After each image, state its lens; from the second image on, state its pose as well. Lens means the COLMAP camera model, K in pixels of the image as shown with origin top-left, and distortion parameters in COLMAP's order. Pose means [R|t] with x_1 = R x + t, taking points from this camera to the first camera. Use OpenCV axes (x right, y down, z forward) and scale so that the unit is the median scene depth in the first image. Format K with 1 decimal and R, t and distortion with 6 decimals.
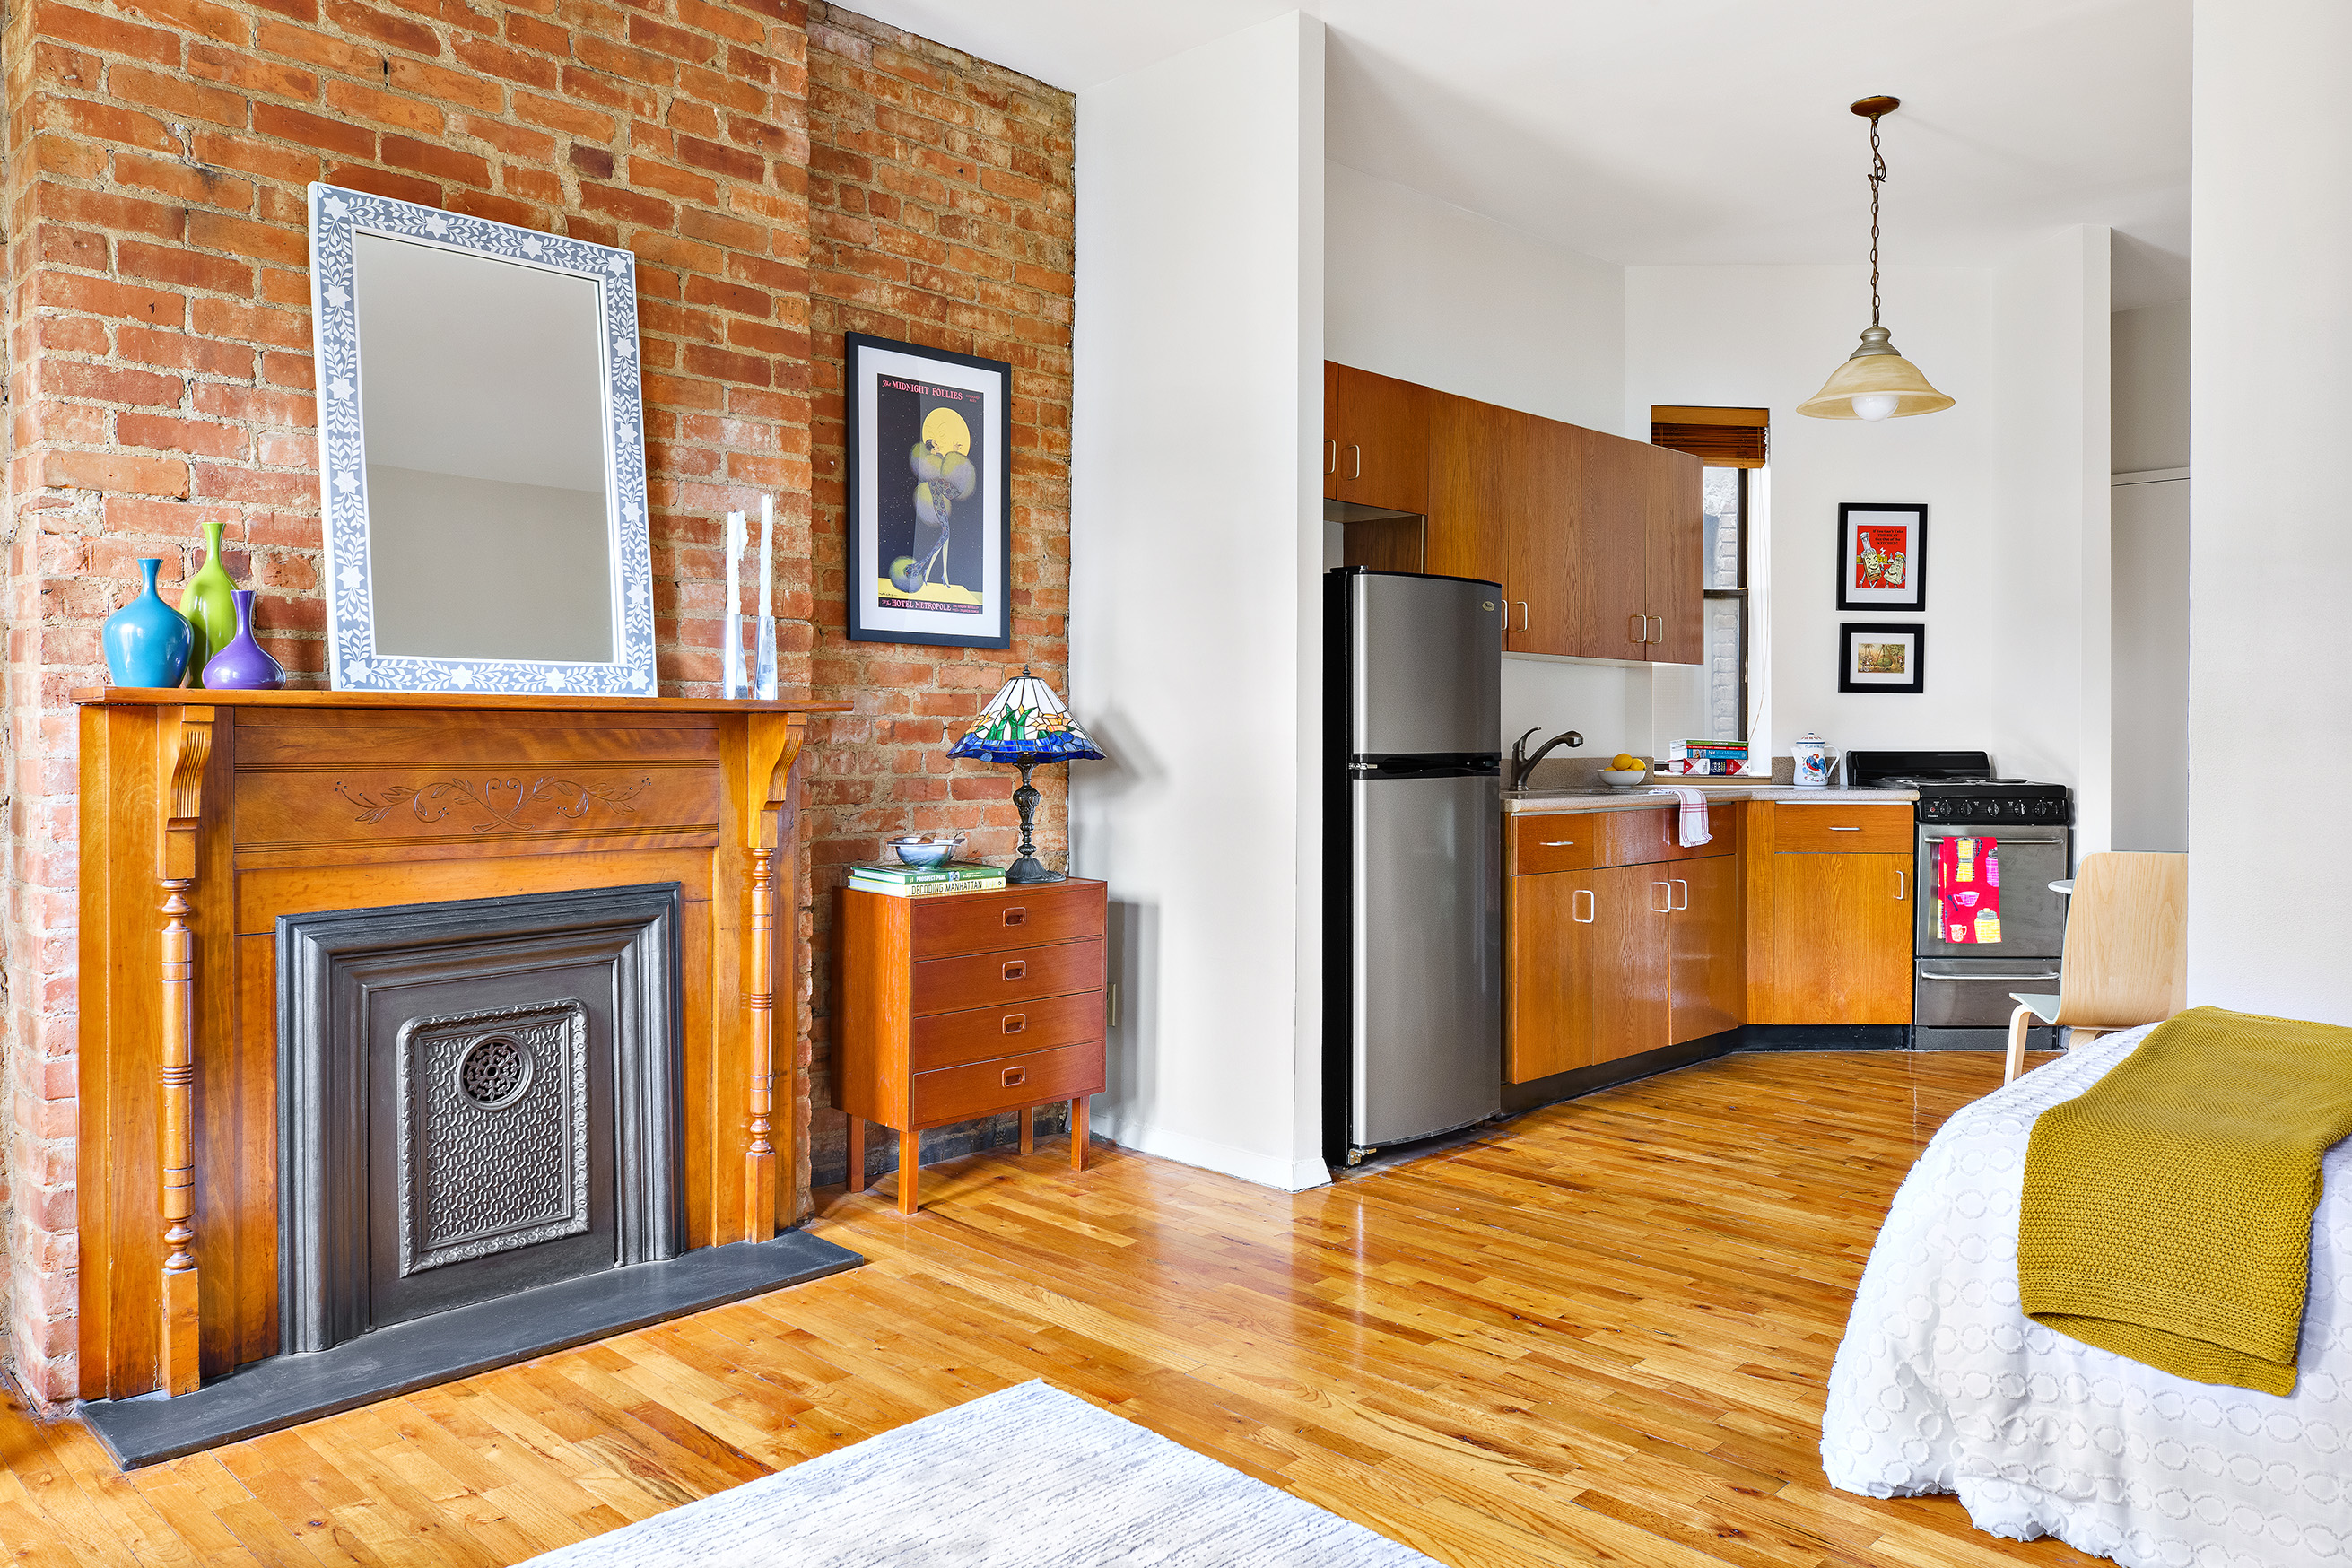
lens RADIAL K [[1619.3, 0, 1176.0], [0, 1619.3, 784.0], [0, 0, 1]] dist [-0.004954, 0.002599]
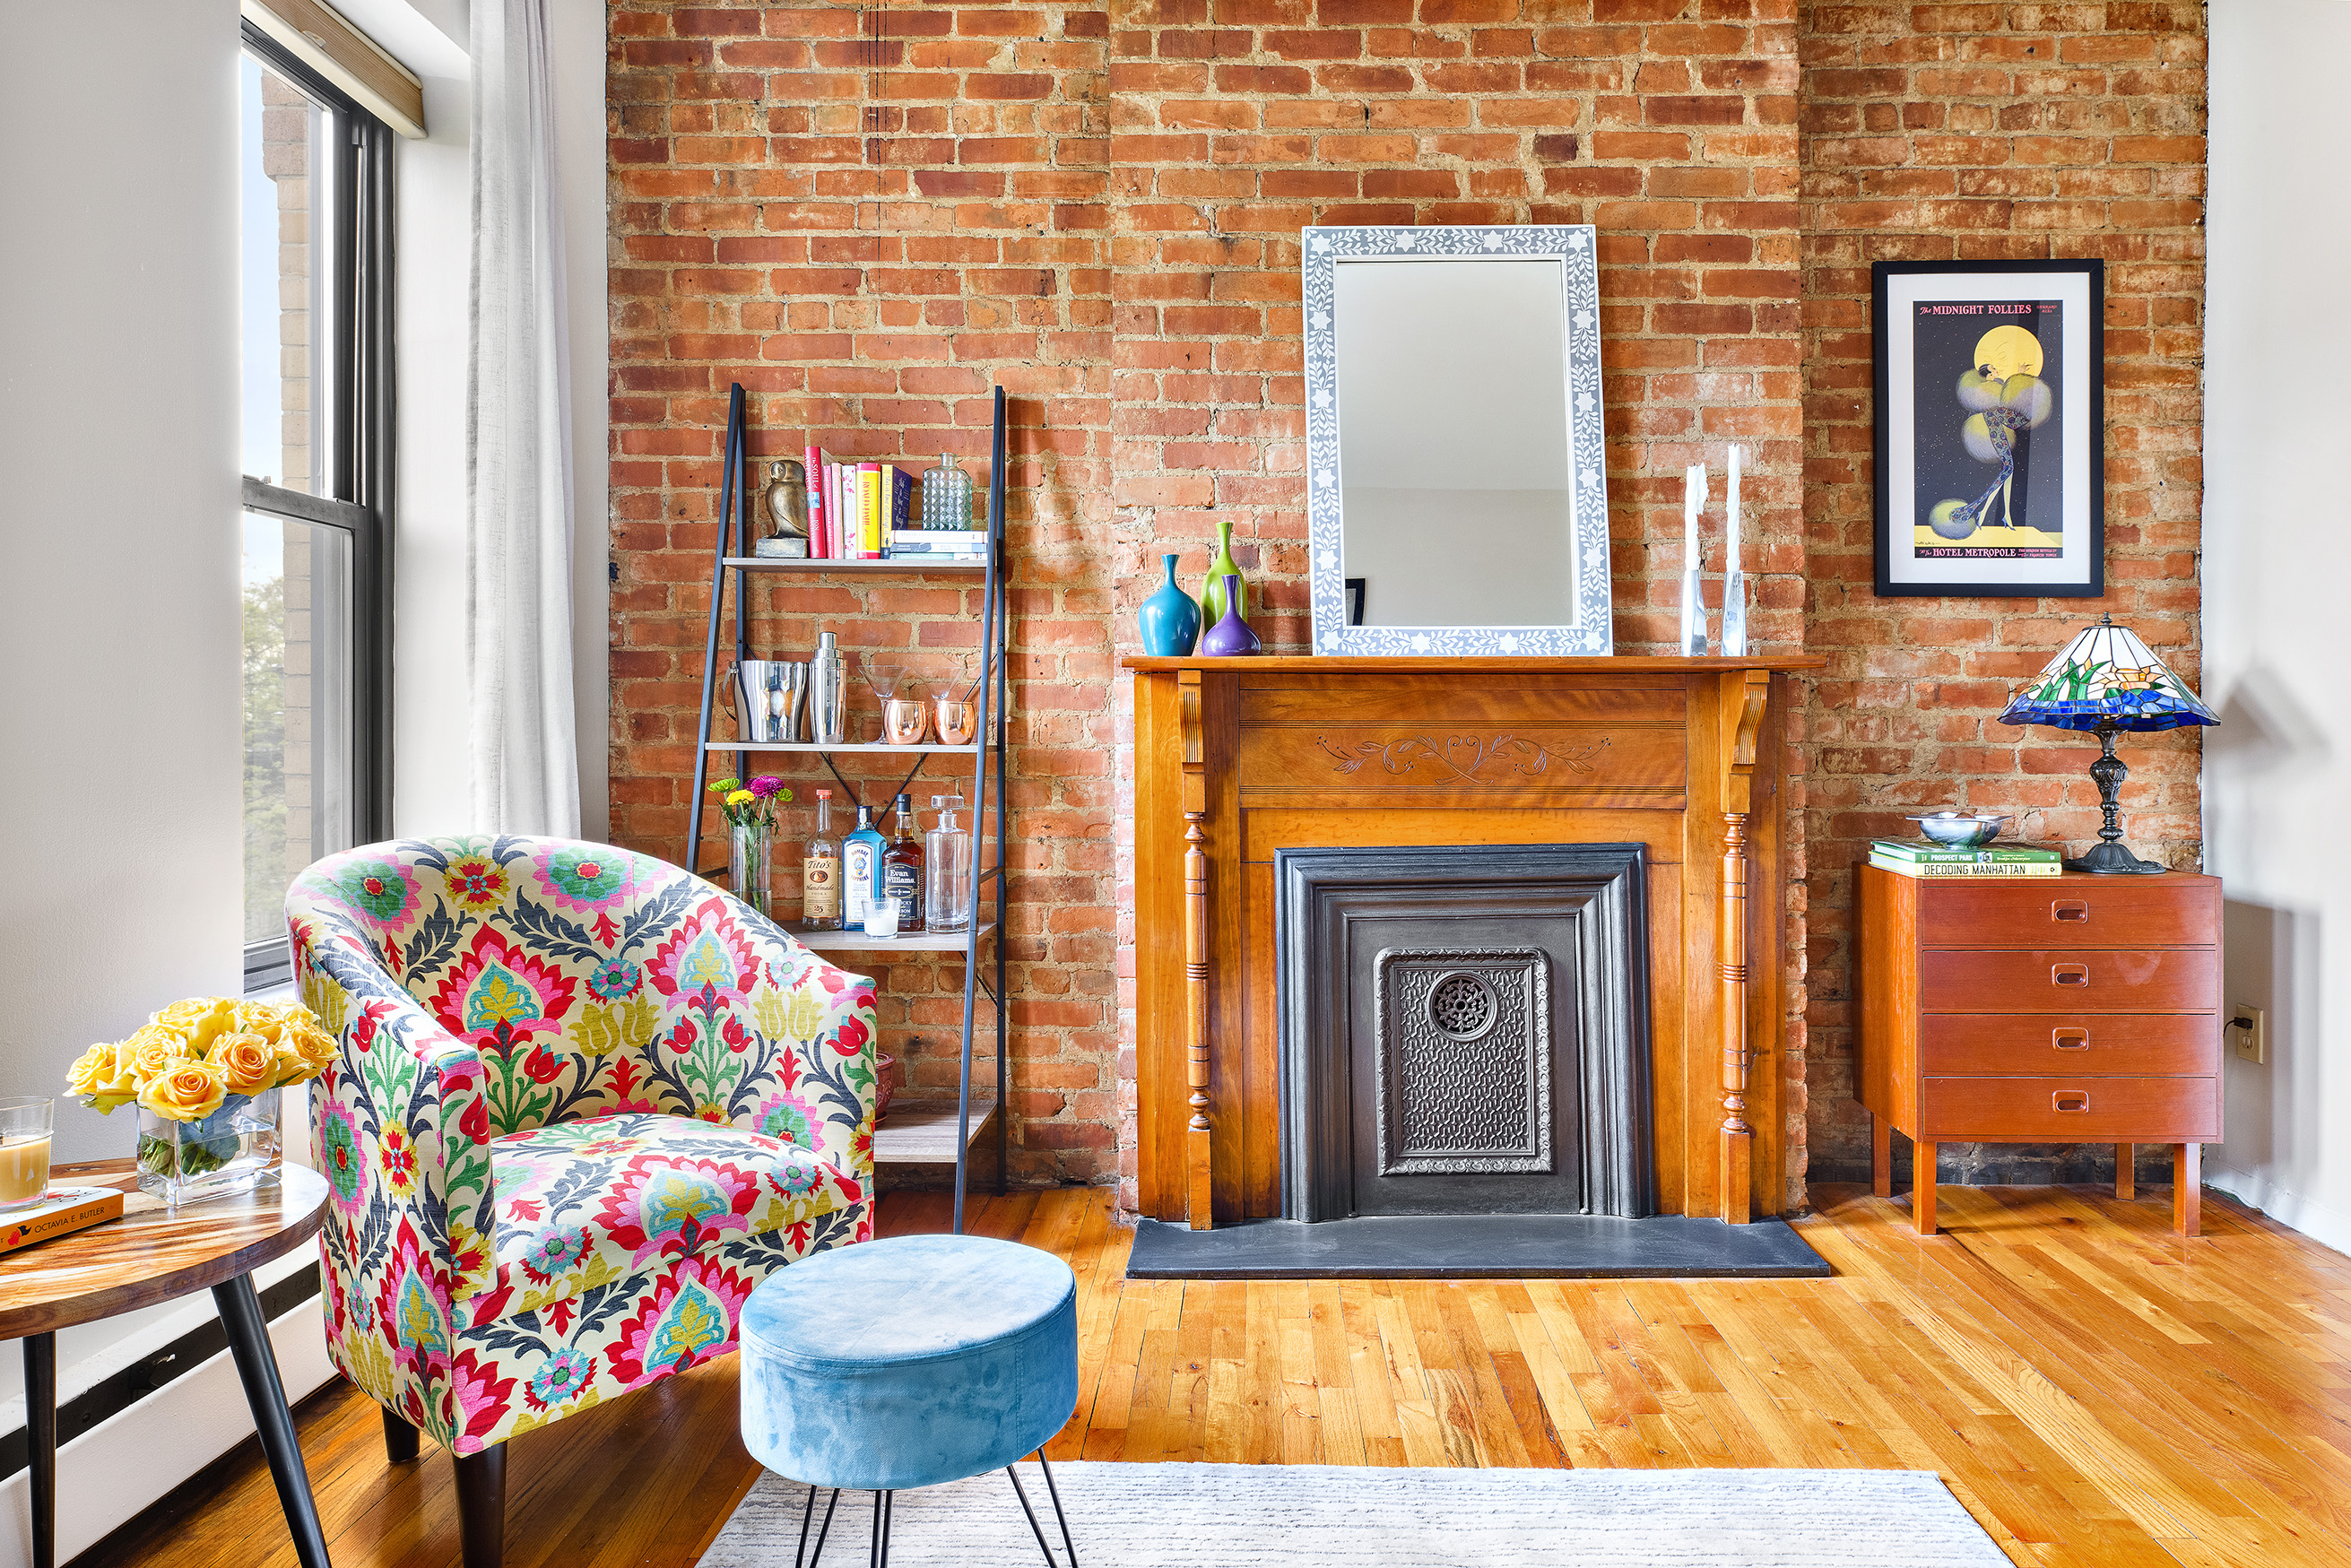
lens RADIAL K [[1433.7, 0, 1179.2], [0, 1433.7, 747.7], [0, 0, 1]] dist [0.001648, 0.000906]
pose [[0.699894, 0.007488, -0.714208, 0.128958], [-0.019120, 0.999783, -0.008254, 0.014875], [0.713991, 0.019432, 0.699885, 0.177553]]
